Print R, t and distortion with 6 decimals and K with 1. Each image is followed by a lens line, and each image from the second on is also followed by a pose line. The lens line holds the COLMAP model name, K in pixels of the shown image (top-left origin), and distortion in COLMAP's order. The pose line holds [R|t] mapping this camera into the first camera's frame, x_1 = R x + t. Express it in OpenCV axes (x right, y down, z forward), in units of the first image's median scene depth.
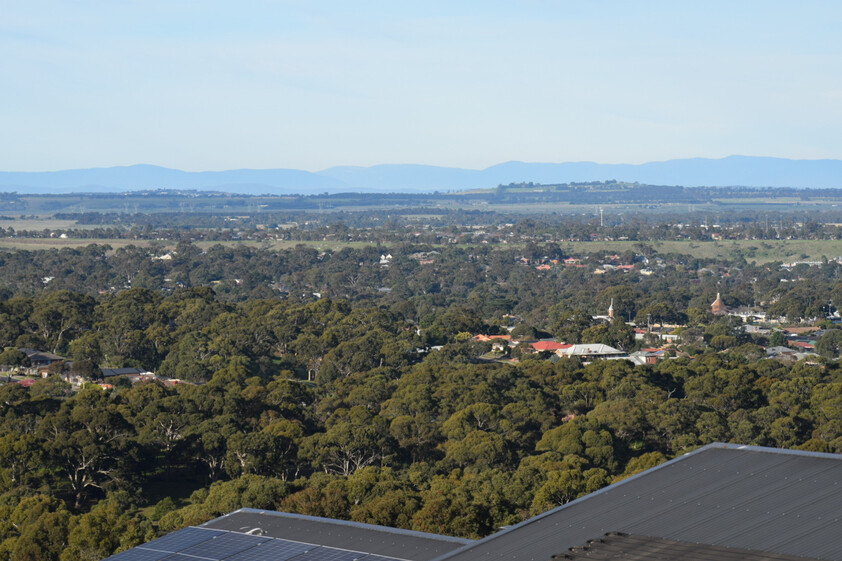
lens RADIAL K [[4851.8, 0, 419.9], [0, 4851.8, 278.7], [0, 0, 1]] dist [1.451439, 0.000000]
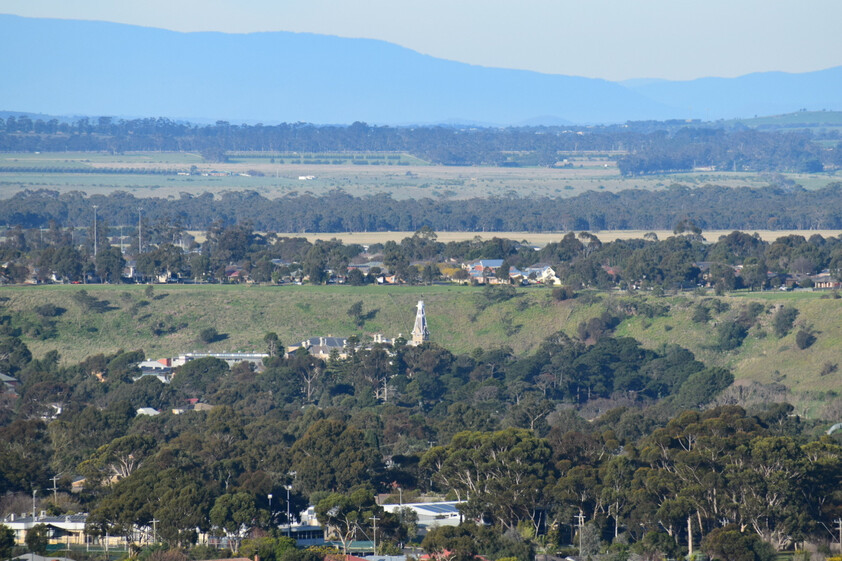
lens RADIAL K [[4851.8, 0, 421.5], [0, 4851.8, 281.7], [0, 0, 1]] dist [1.451439, 0.000000]
pose [[0.999756, 0.000766, -0.022078, 0.099233], [-0.000683, 0.999993, 0.003796, -0.009308], [0.022081, -0.003780, 0.999749, 0.683217]]
